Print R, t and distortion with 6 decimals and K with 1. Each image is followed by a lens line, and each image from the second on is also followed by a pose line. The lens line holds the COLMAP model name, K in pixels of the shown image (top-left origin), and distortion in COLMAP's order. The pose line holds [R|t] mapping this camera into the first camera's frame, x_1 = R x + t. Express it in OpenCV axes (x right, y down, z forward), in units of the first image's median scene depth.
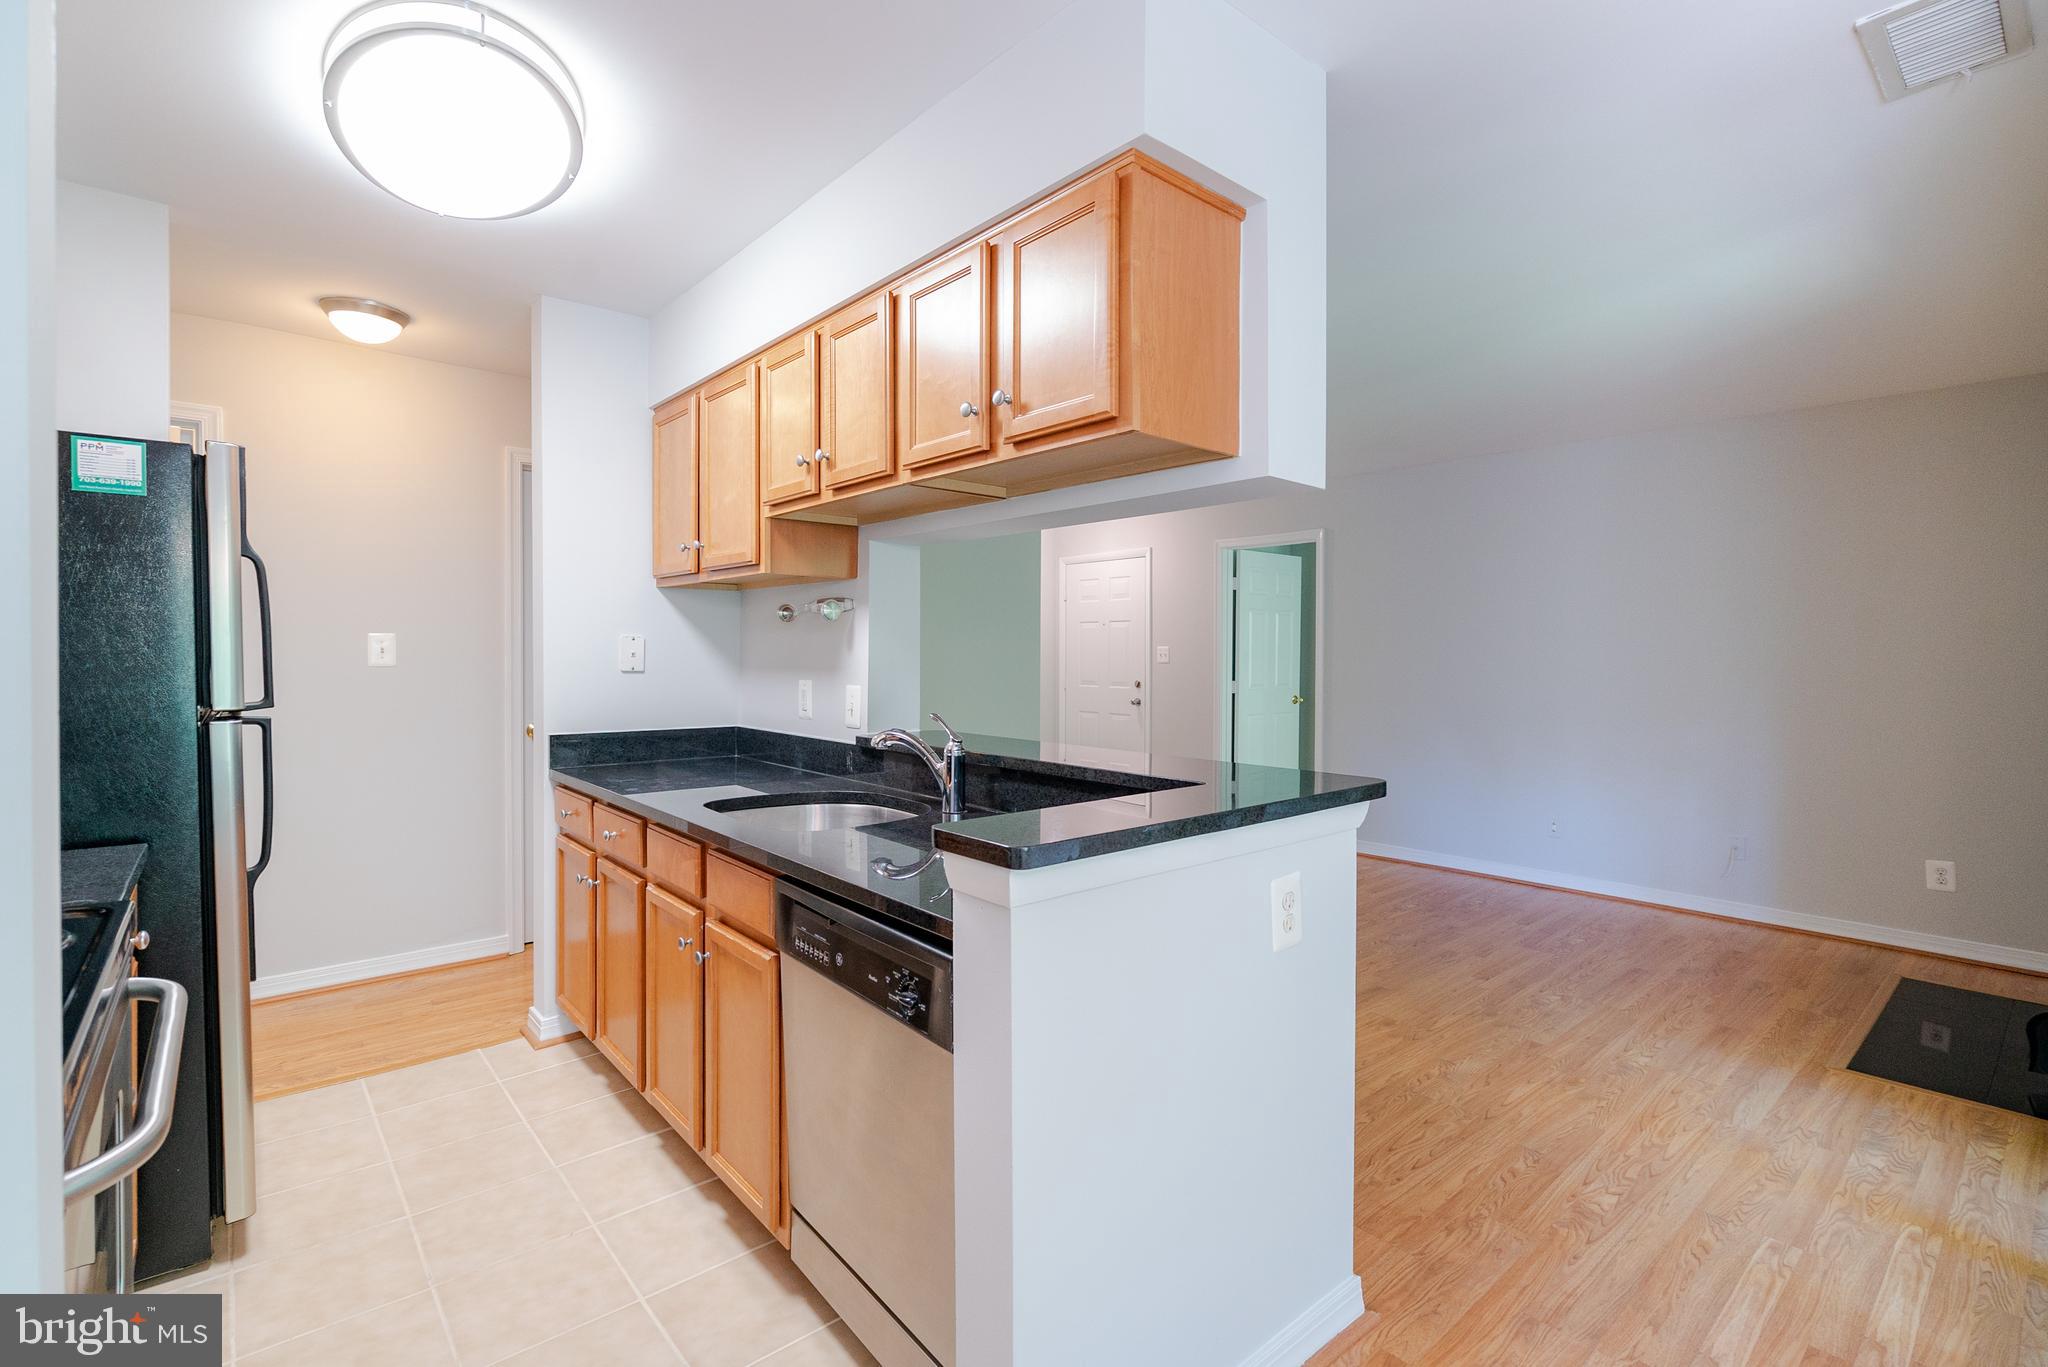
lens RADIAL K [[936.9, 0, 1026.6], [0, 936.9, 671.6], [0, 0, 1]] dist [-0.001547, 0.001017]
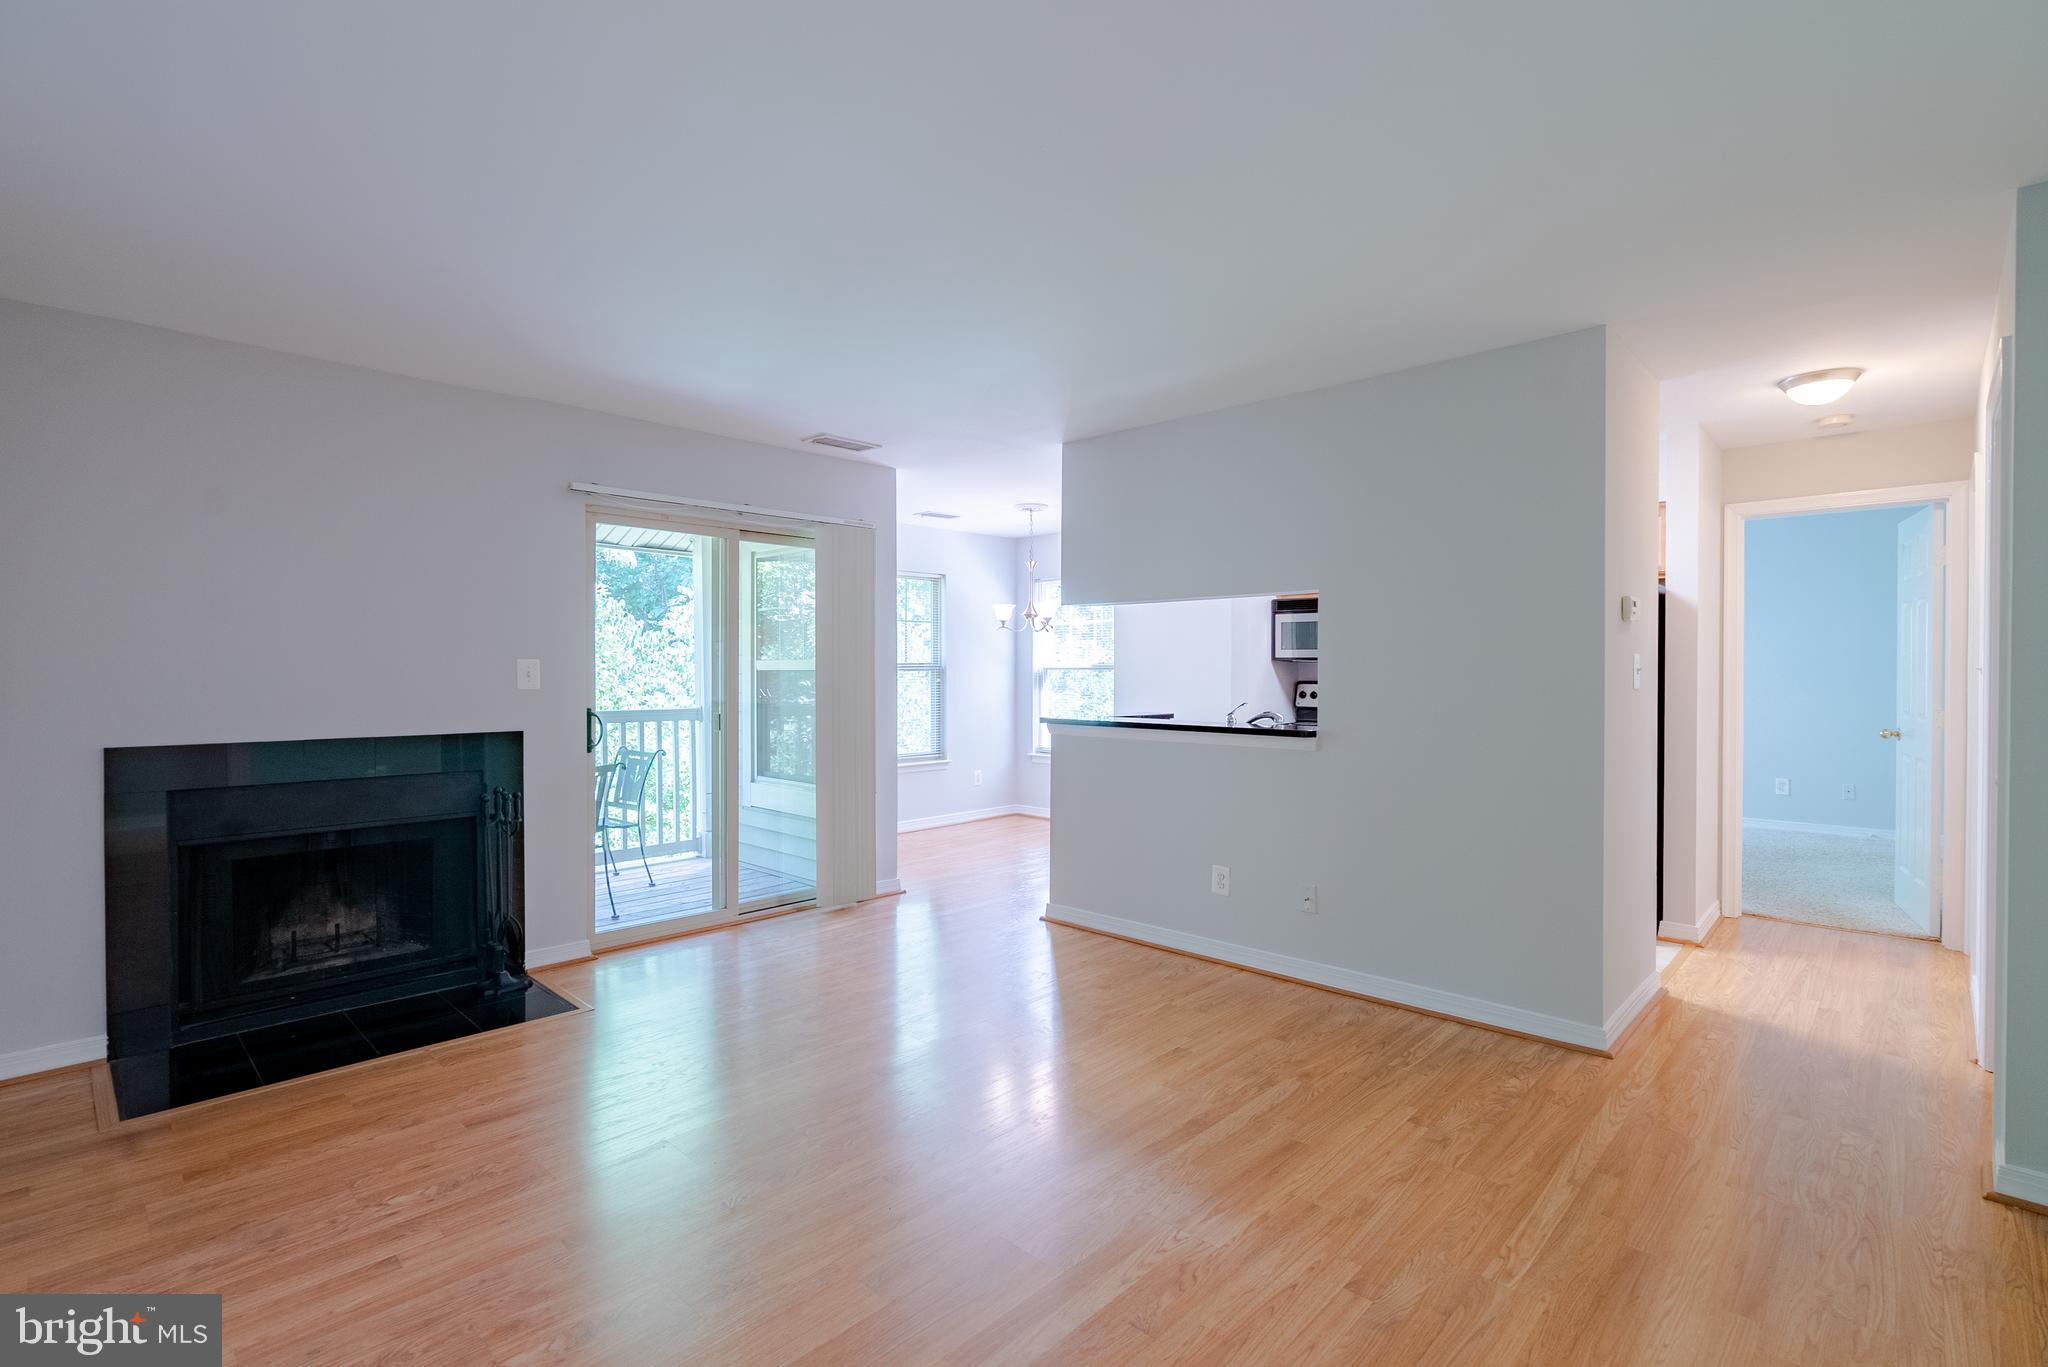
lens RADIAL K [[941.8, 0, 992.0], [0, 941.8, 679.2], [0, 0, 1]] dist [-0.001334, 0.000455]
pose [[-0.998300, -0.005213, -0.058044, 0.433412], [-0.006777, 0.999618, 0.026789, -0.042980], [0.057882, 0.027137, -0.997955, 2.356905]]
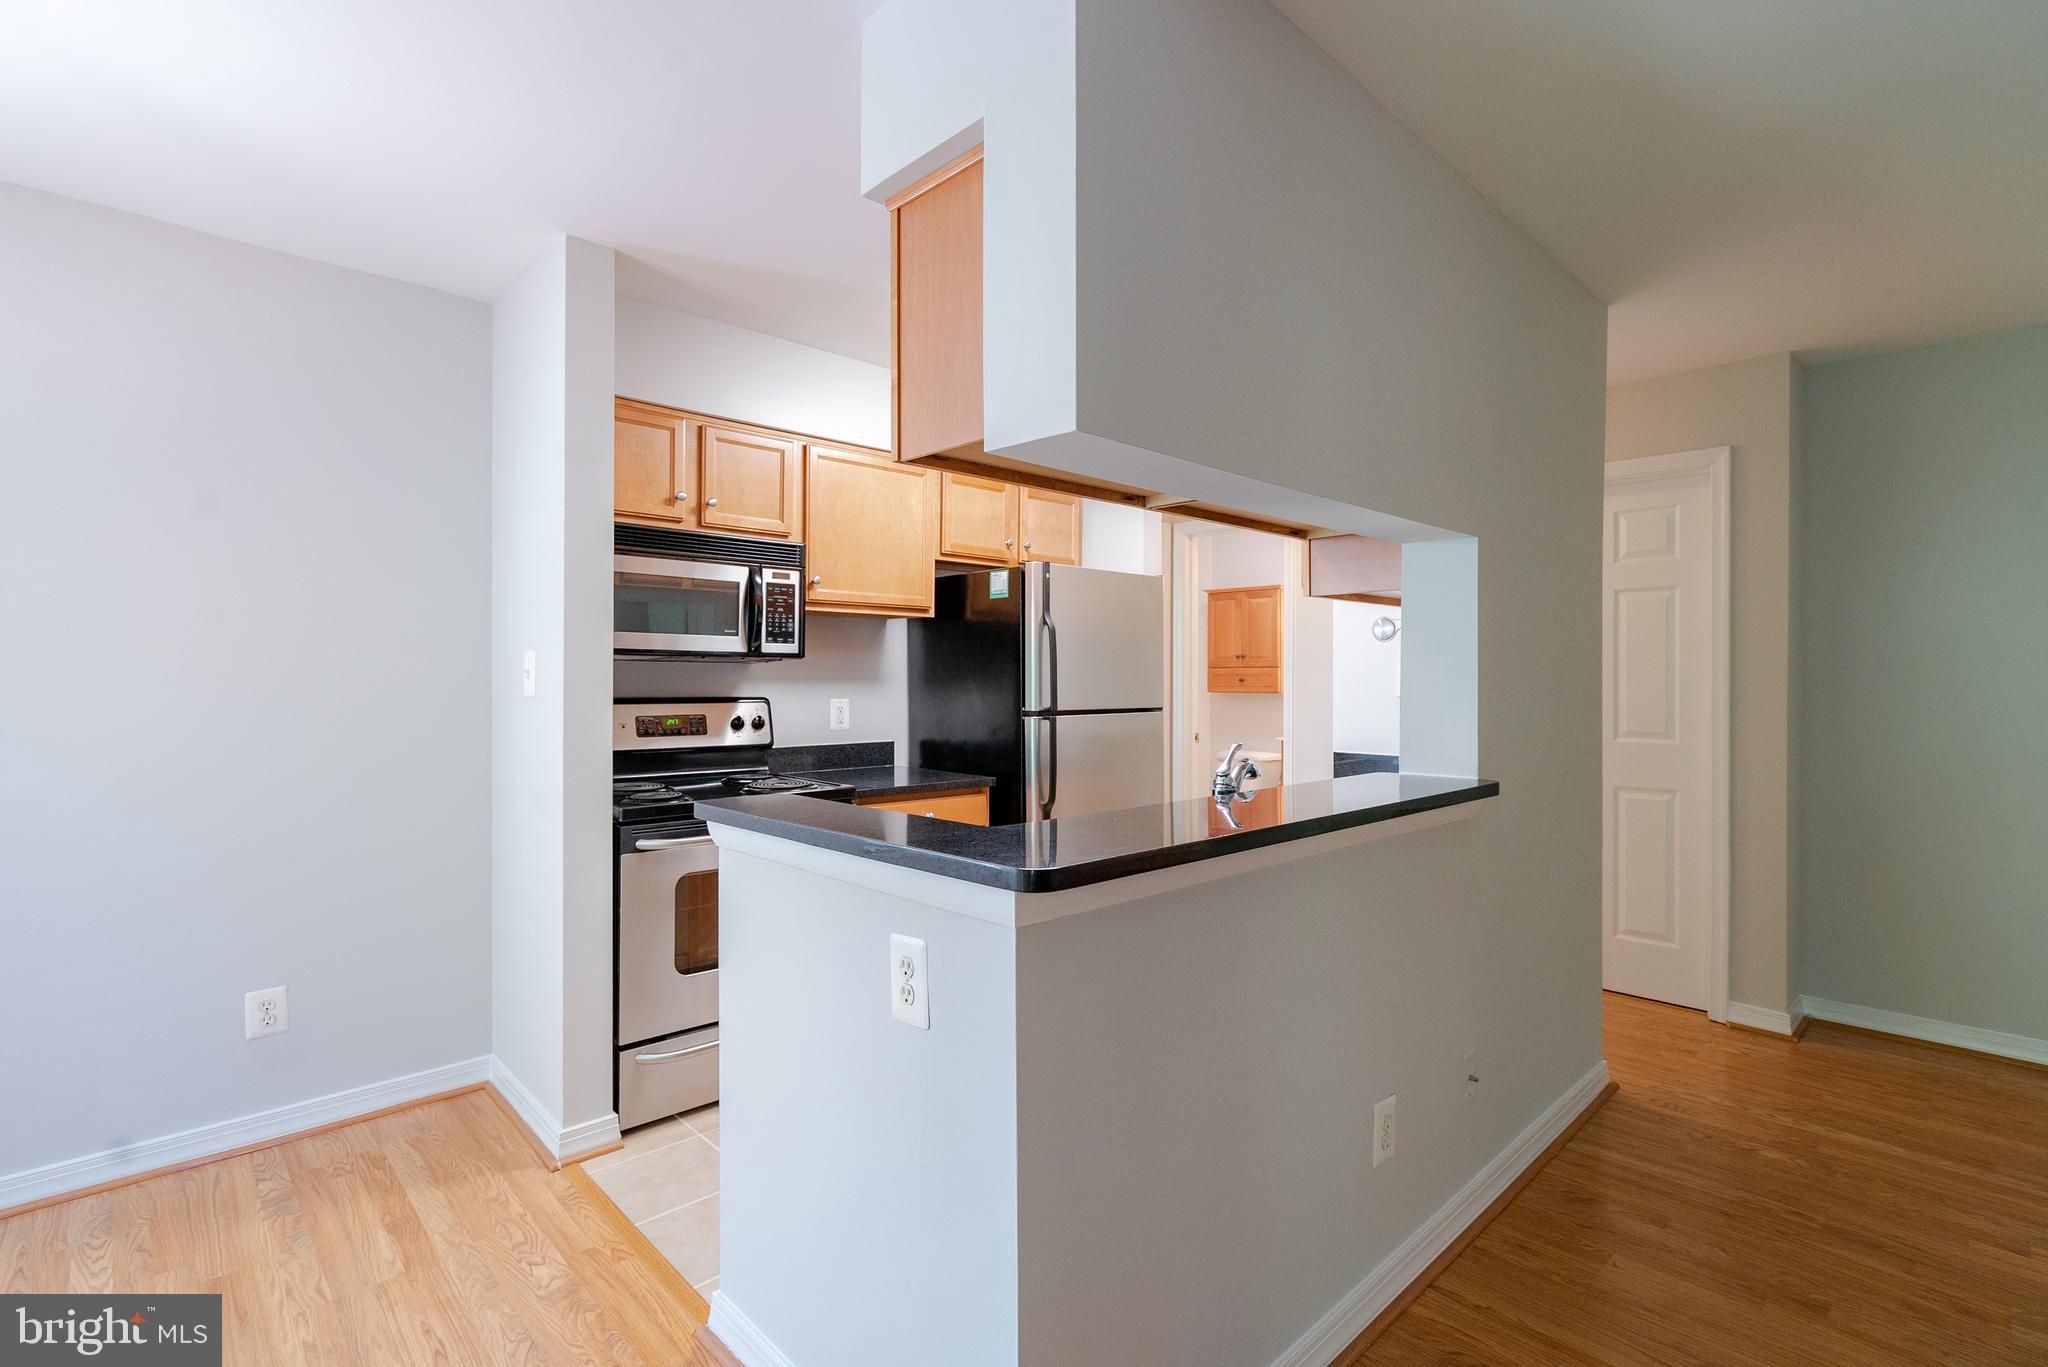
lens RADIAL K [[957.2, 0, 1024.0], [0, 957.2, 683.5], [0, 0, 1]] dist [-0.005108, 0.000466]
pose [[0.043234, 0.002965, -0.999061, 0.655471], [-0.018804, 0.999821, 0.002154, -0.010159], [0.998888, 0.018694, 0.043282, 0.611179]]
